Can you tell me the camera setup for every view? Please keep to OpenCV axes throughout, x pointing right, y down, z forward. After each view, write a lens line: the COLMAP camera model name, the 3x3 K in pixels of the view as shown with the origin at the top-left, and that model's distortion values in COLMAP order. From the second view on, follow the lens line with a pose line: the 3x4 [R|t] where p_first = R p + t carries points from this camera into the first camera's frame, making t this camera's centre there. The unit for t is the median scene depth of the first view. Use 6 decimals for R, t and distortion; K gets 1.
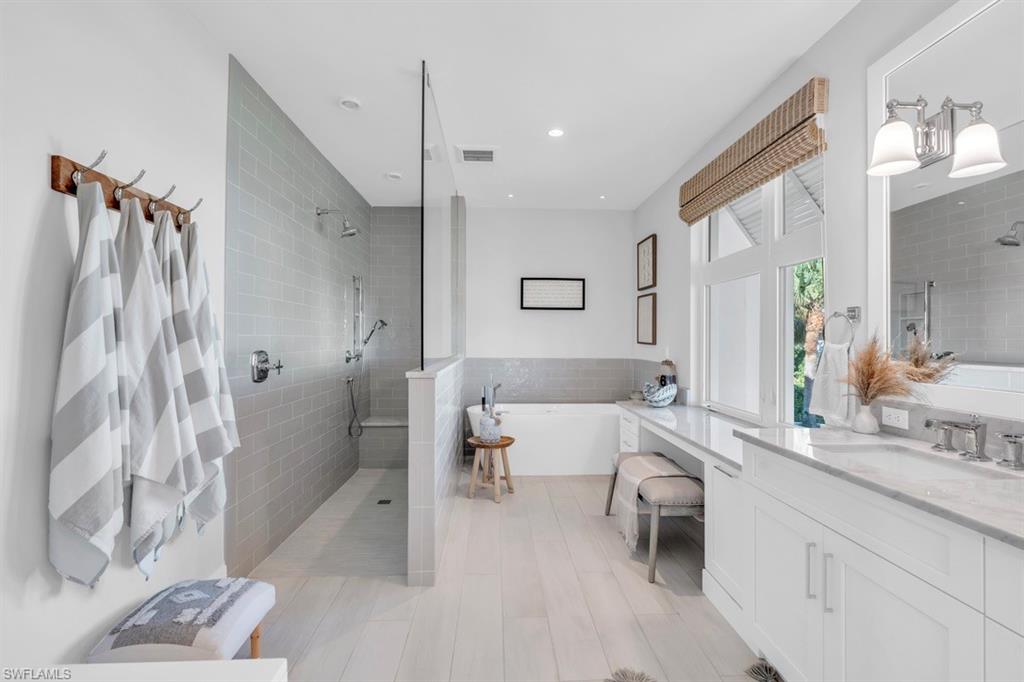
lens RADIAL K [[467.1, 0, 512.0], [0, 467.1, 339.4], [0, 0, 1]] dist [-0.008203, 0.003903]
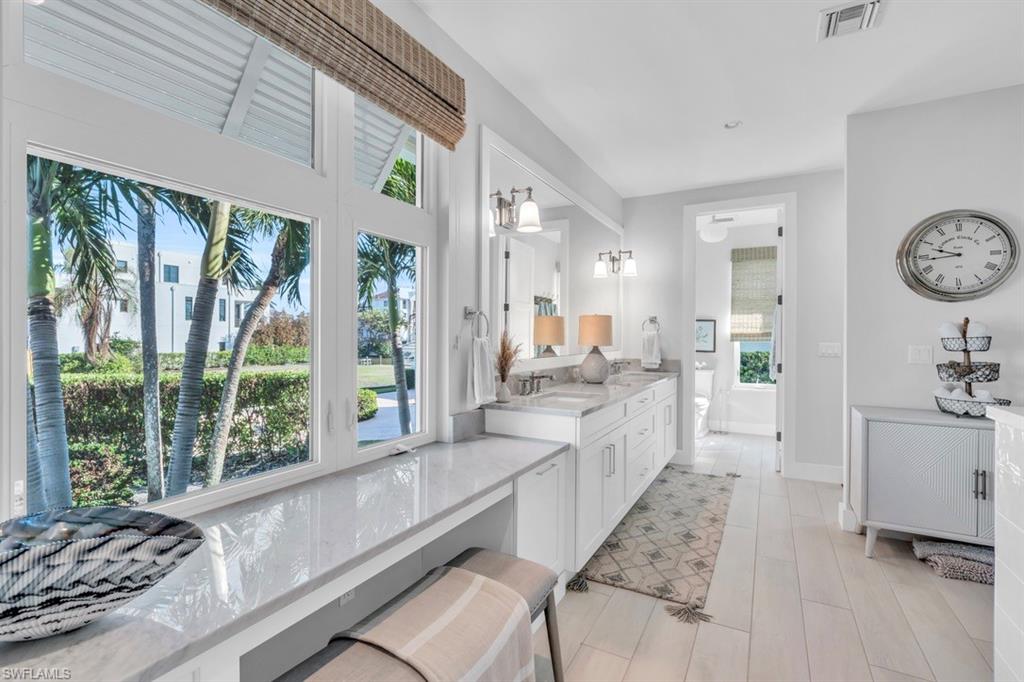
lens RADIAL K [[467.1, 0, 516.0], [0, 467.1, 338.9], [0, 0, 1]] dist [-0.008203, 0.003903]
pose [[-0.858429, -0.003682, 0.512920, 0.011075], [-0.000976, 0.999984, 0.005545, 0.006213], [-0.512932, 0.004259, -0.858419, 1.598177]]
